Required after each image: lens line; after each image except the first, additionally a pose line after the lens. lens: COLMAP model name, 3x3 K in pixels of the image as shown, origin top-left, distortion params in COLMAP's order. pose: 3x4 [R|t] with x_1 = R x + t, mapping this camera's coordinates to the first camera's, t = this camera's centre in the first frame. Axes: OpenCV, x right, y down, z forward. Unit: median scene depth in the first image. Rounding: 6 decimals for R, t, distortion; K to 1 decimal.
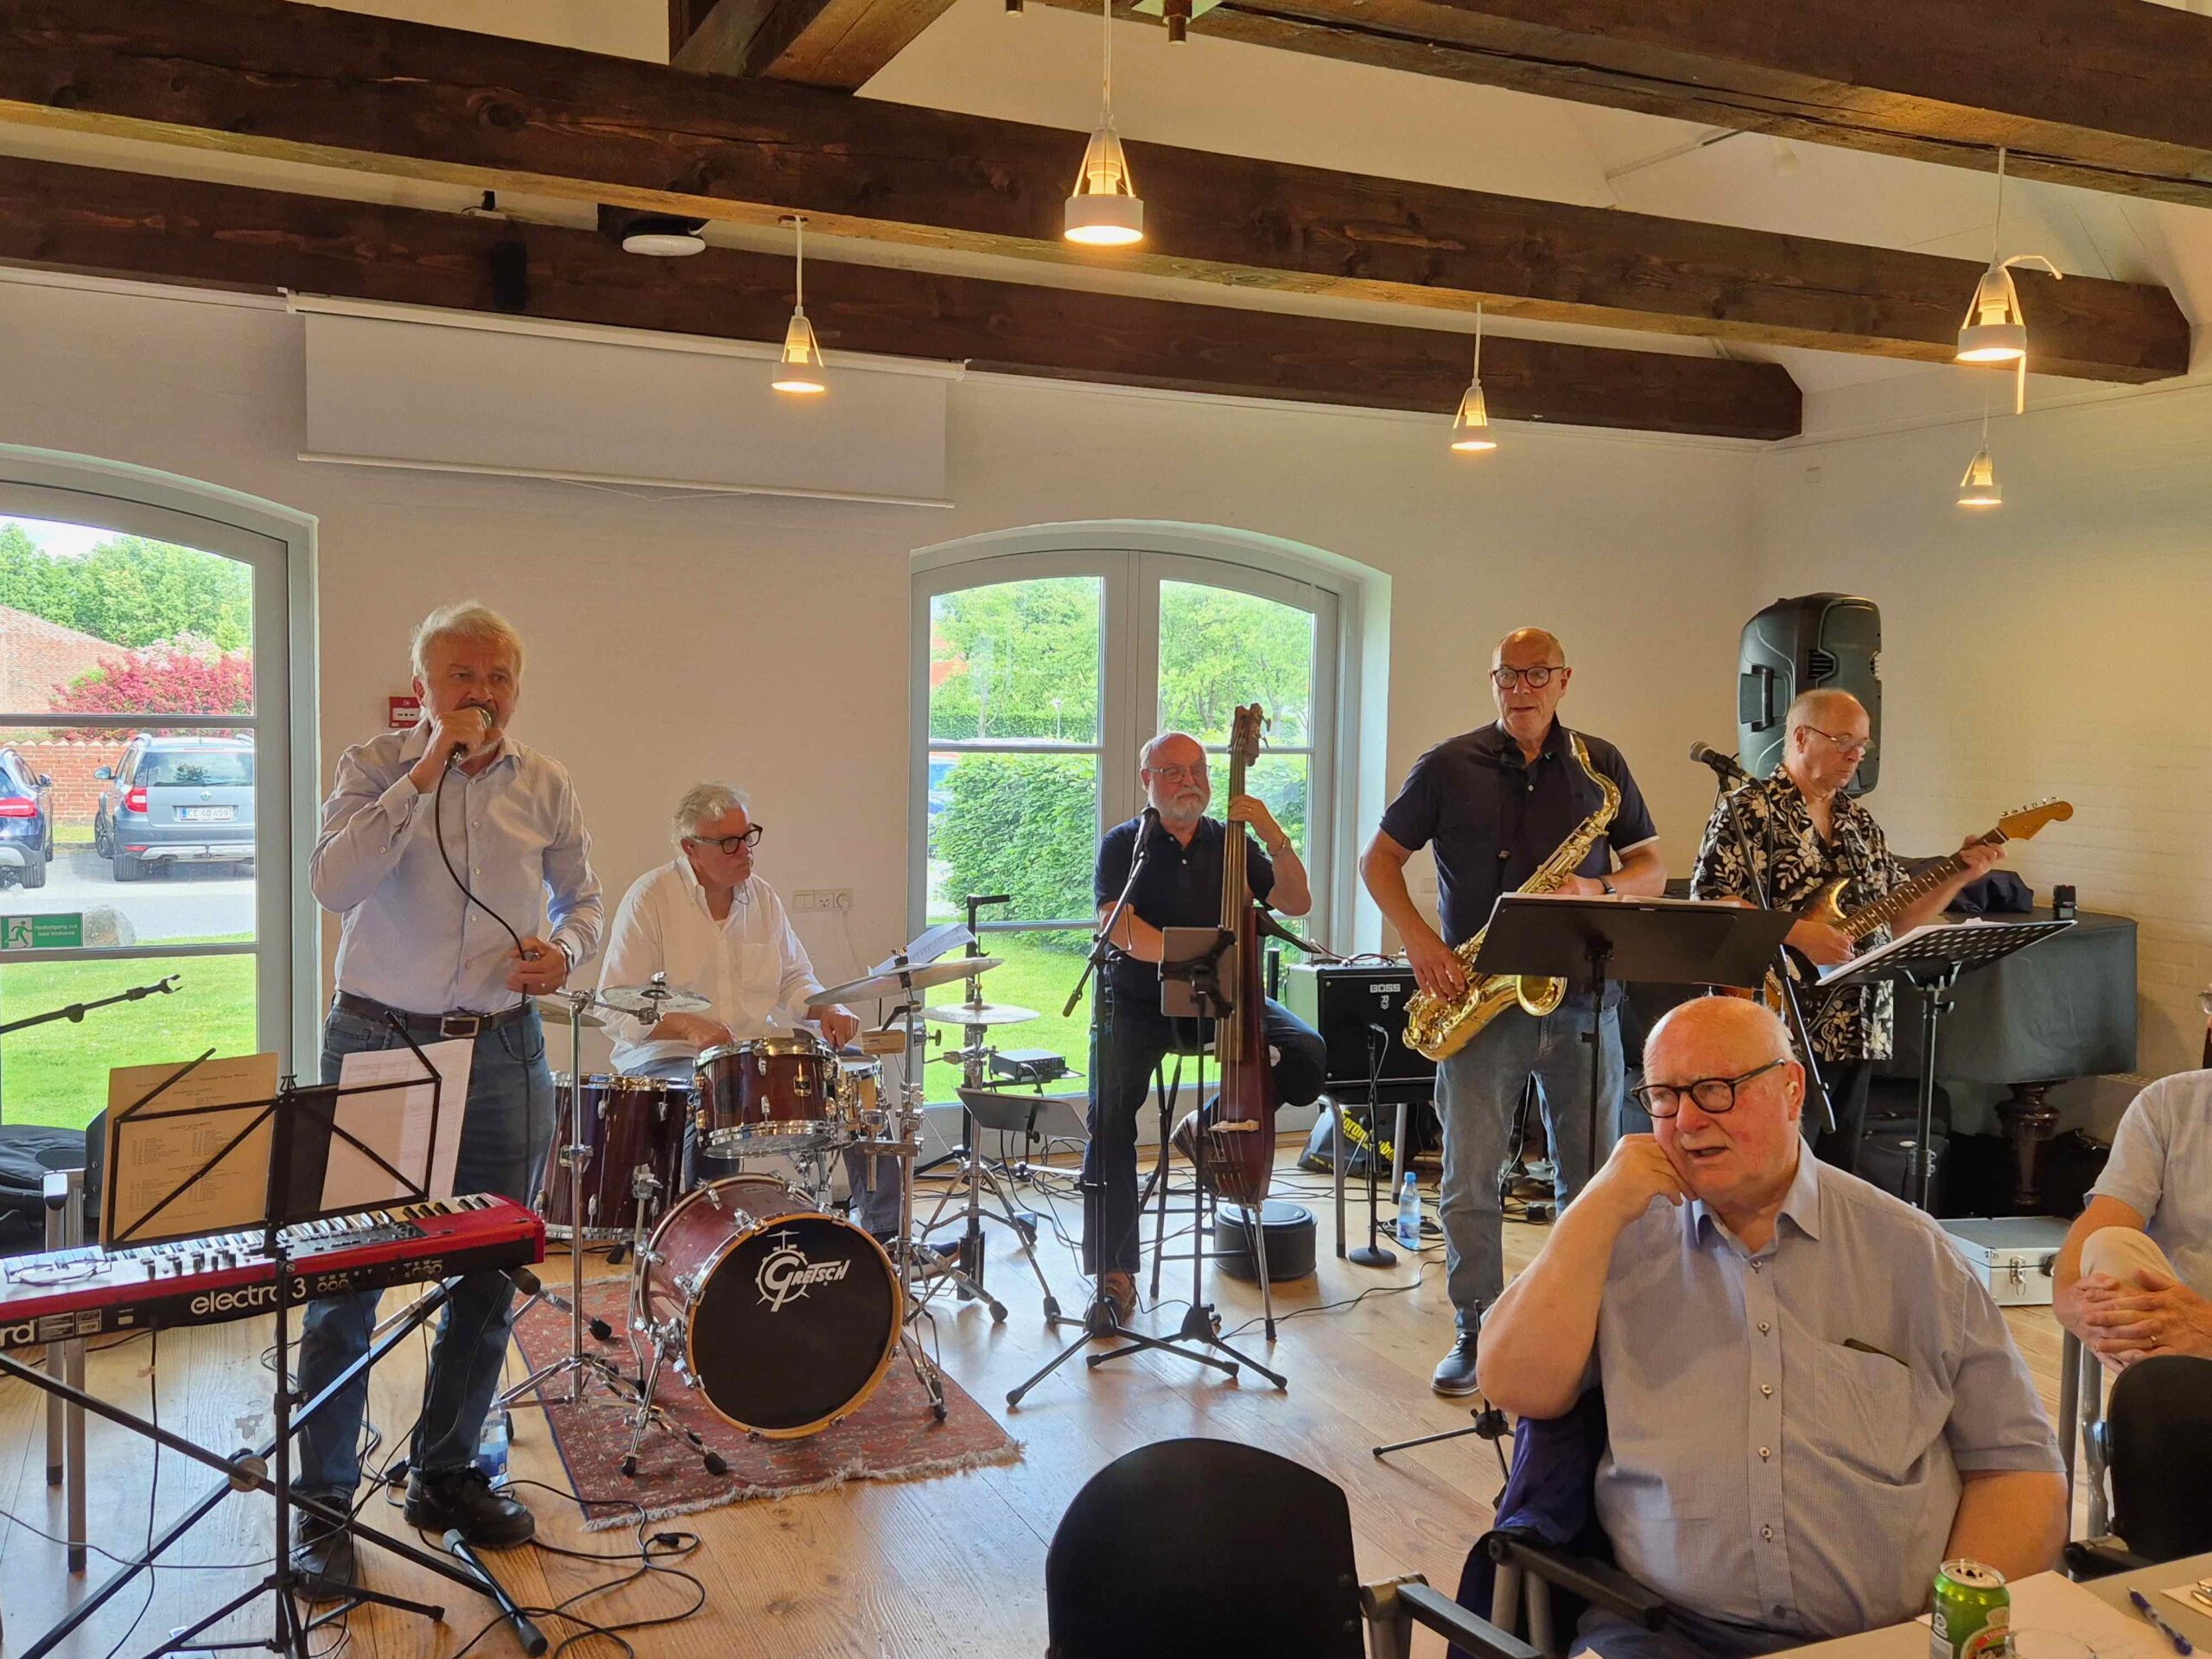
lens RADIAL K [[1737.7, 0, 1106.0], [0, 1737.7, 829.5], [0, 0, 1]] dist [0.008979, 0.001205]
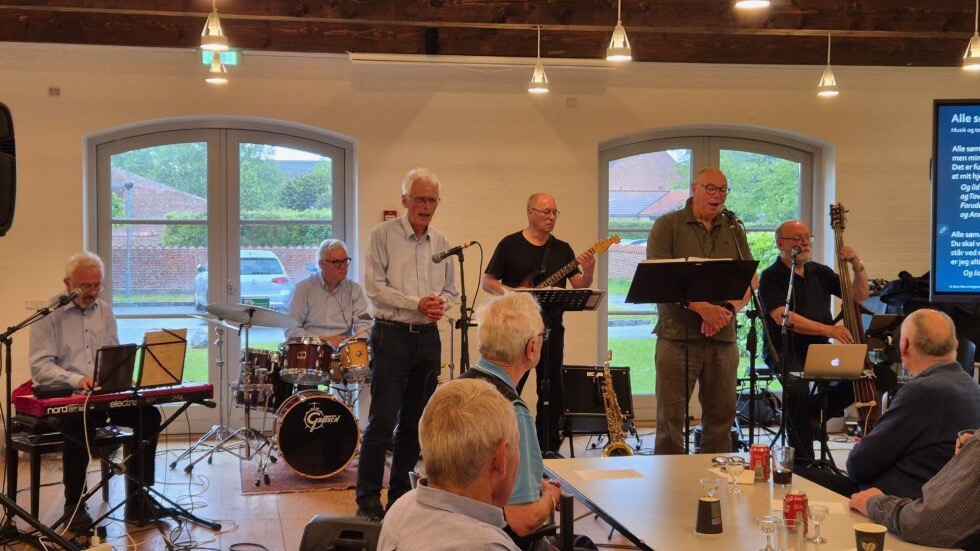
lens RADIAL K [[810.7, 0, 490.0], [0, 810.7, 275.5], [0, 0, 1]] dist [-0.007030, -0.004880]
pose [[0.968284, 0.004107, -0.249819, 0.038385], [-0.002430, 0.999972, 0.007020, 0.013190], [0.249841, -0.006190, 0.968267, -0.136782]]
